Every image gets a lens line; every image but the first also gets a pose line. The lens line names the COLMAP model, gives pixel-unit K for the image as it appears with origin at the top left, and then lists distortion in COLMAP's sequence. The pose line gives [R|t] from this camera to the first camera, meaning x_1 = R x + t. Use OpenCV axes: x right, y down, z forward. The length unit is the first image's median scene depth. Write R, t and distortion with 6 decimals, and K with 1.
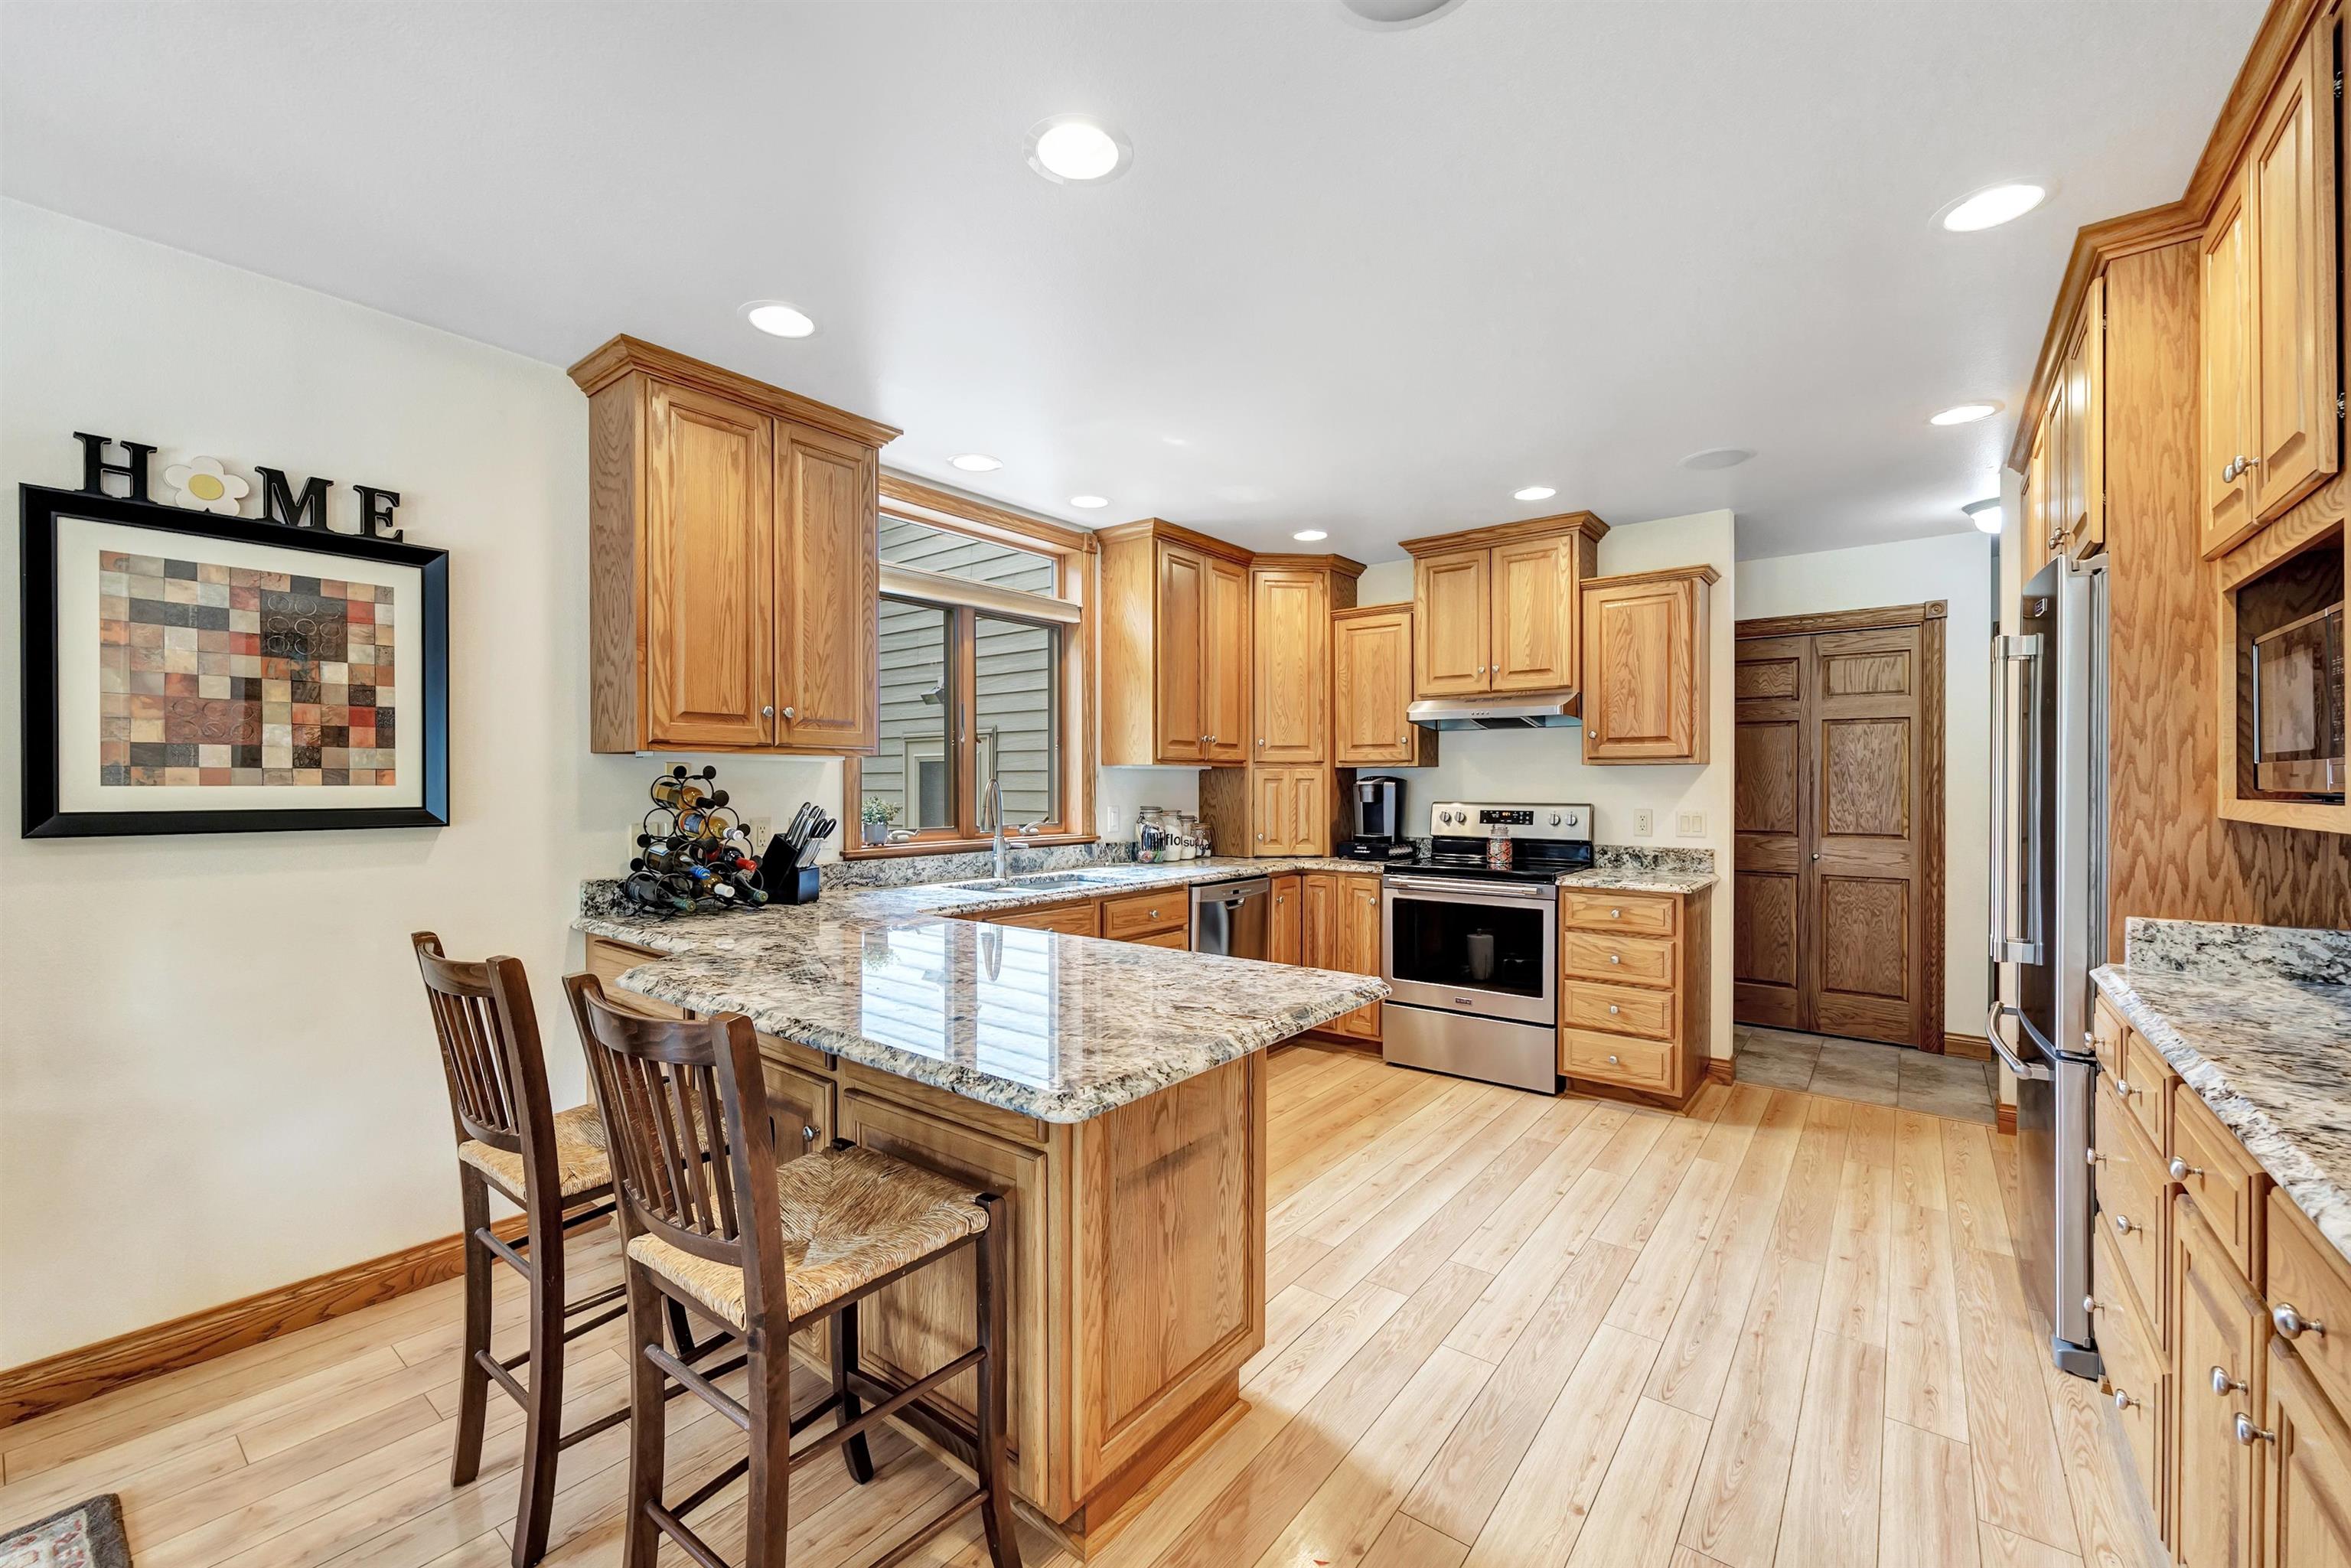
lens RADIAL K [[950.3, 0, 1158.9], [0, 950.3, 786.3], [0, 0, 1]] dist [0.000154, 0.000135]
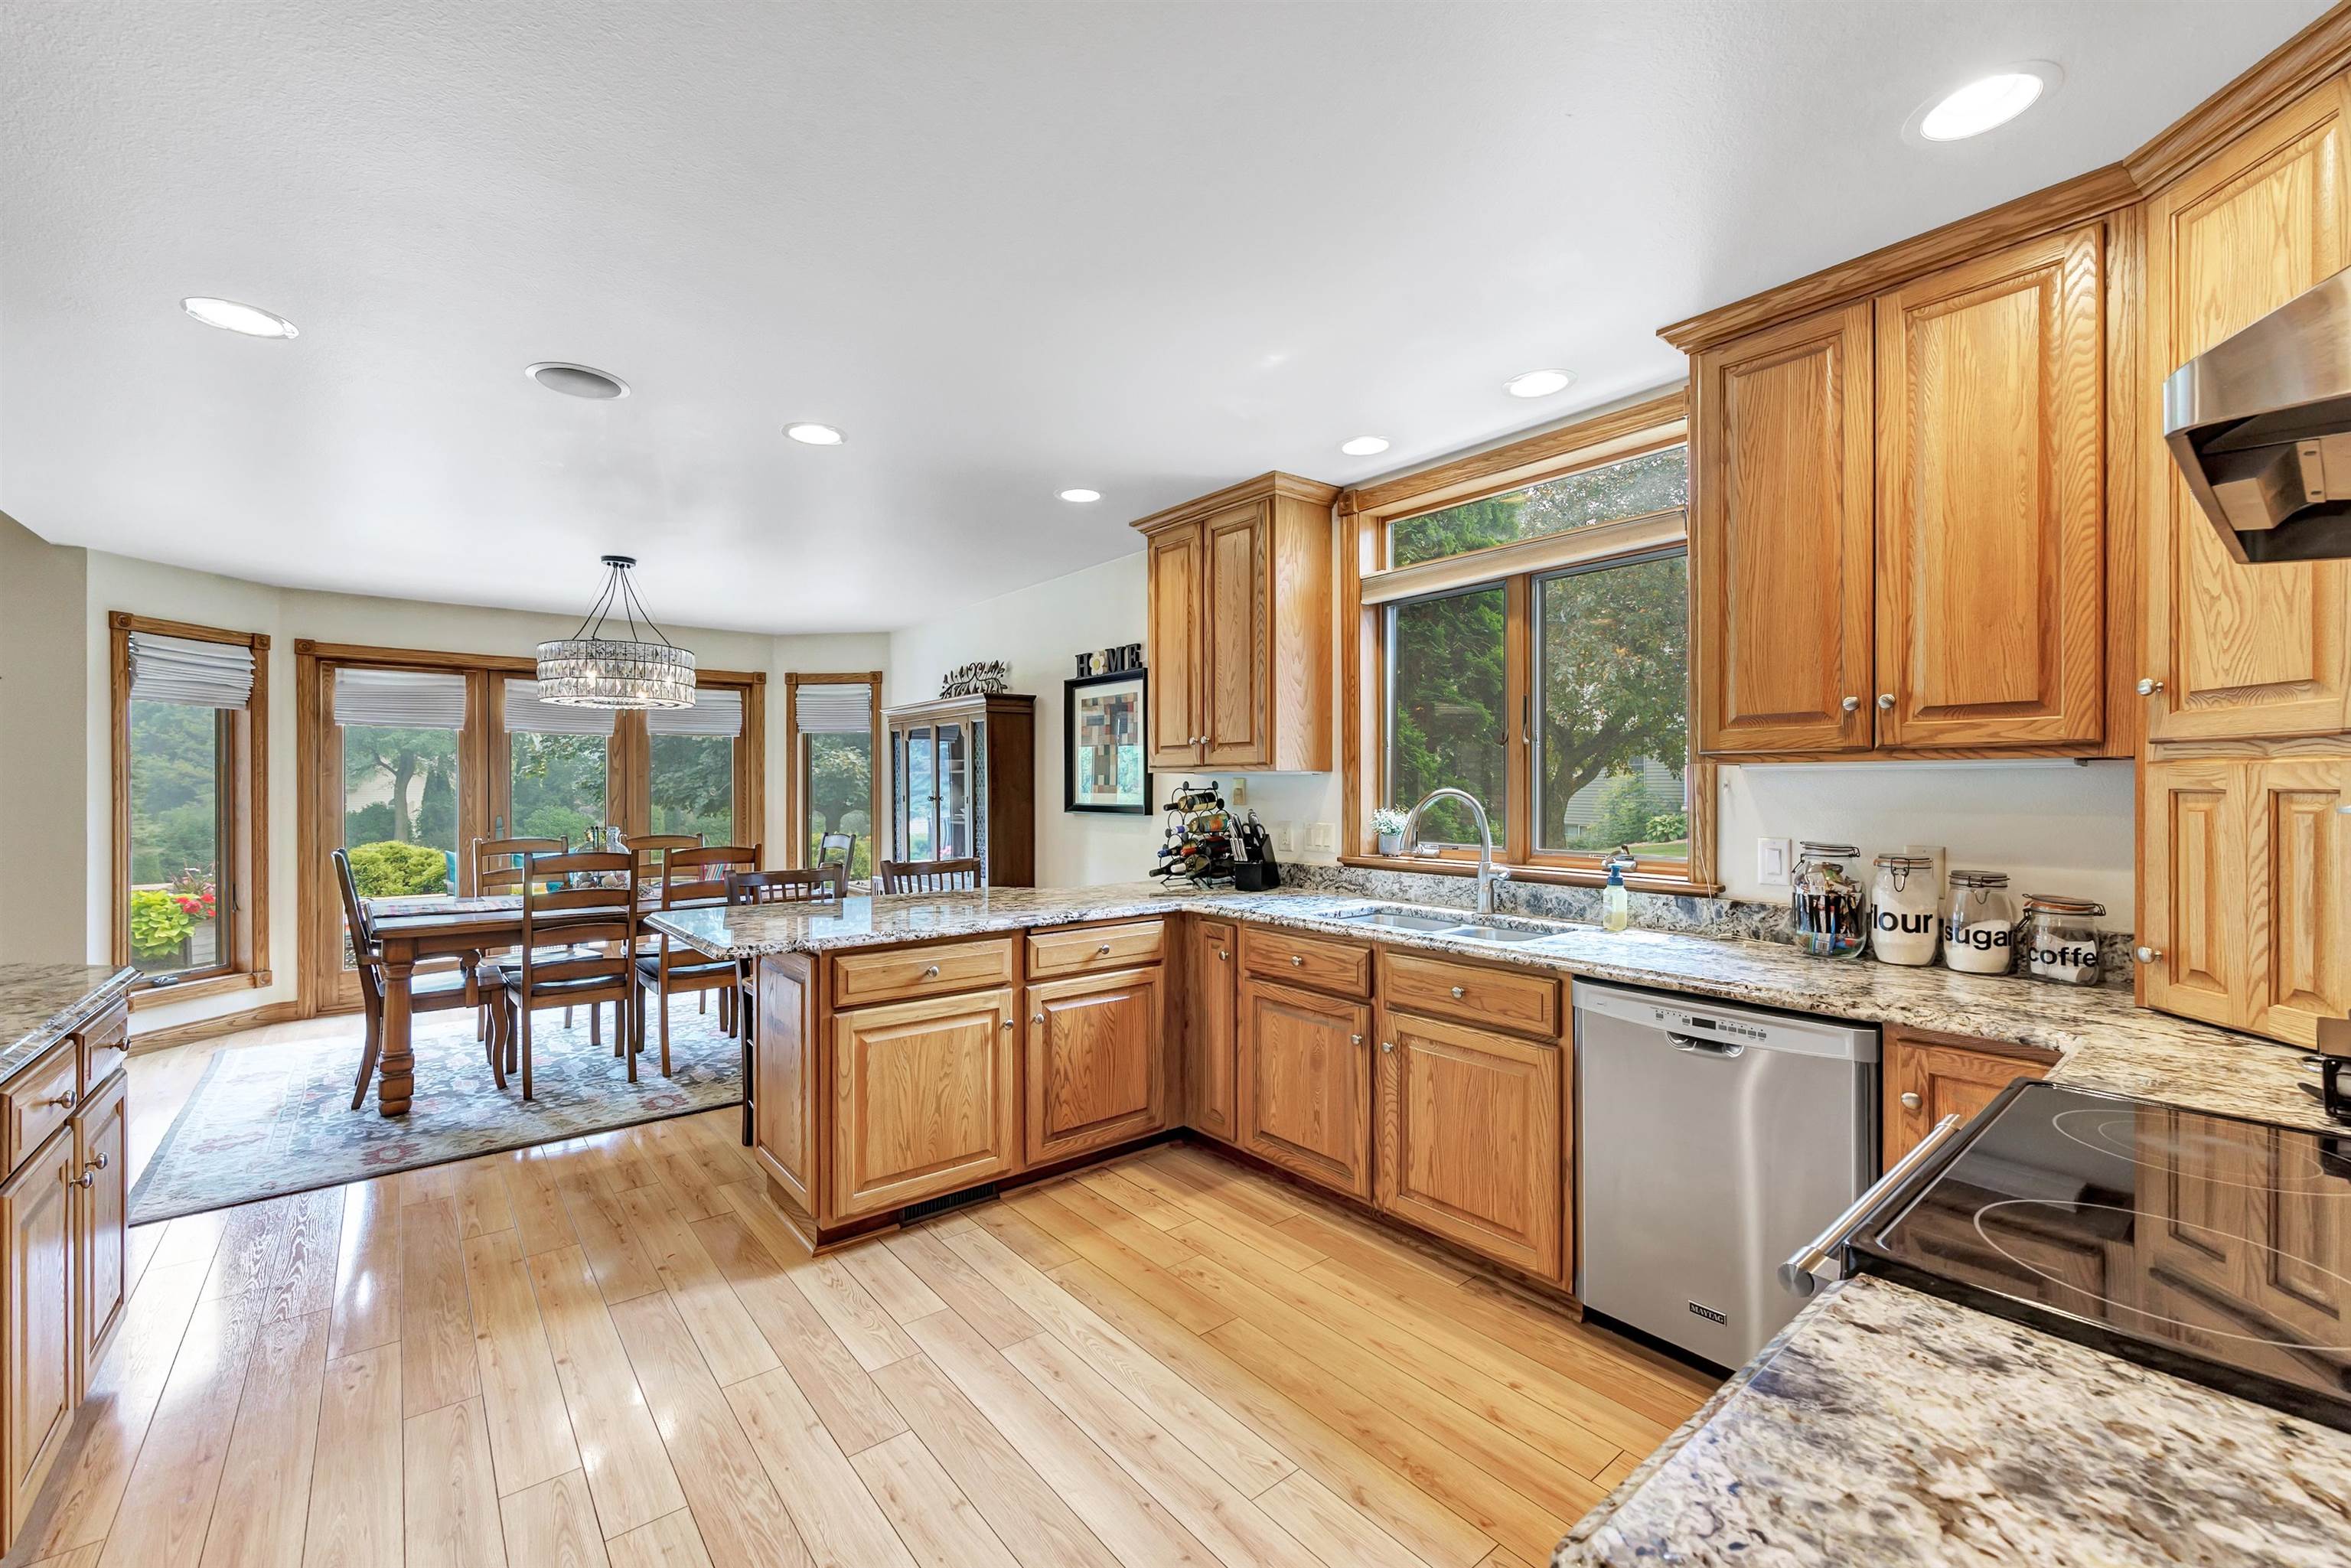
lens RADIAL K [[950.3, 0, 1165.4], [0, 950.3, 788.2], [0, 0, 1]] dist [0.000154, 0.000135]
pose [[-0.222649, -0.009193, -0.974855, 1.097237], [-0.011211, 0.999914, -0.006869, 0.000533], [0.974834, 0.009400, -0.222733, 1.504768]]
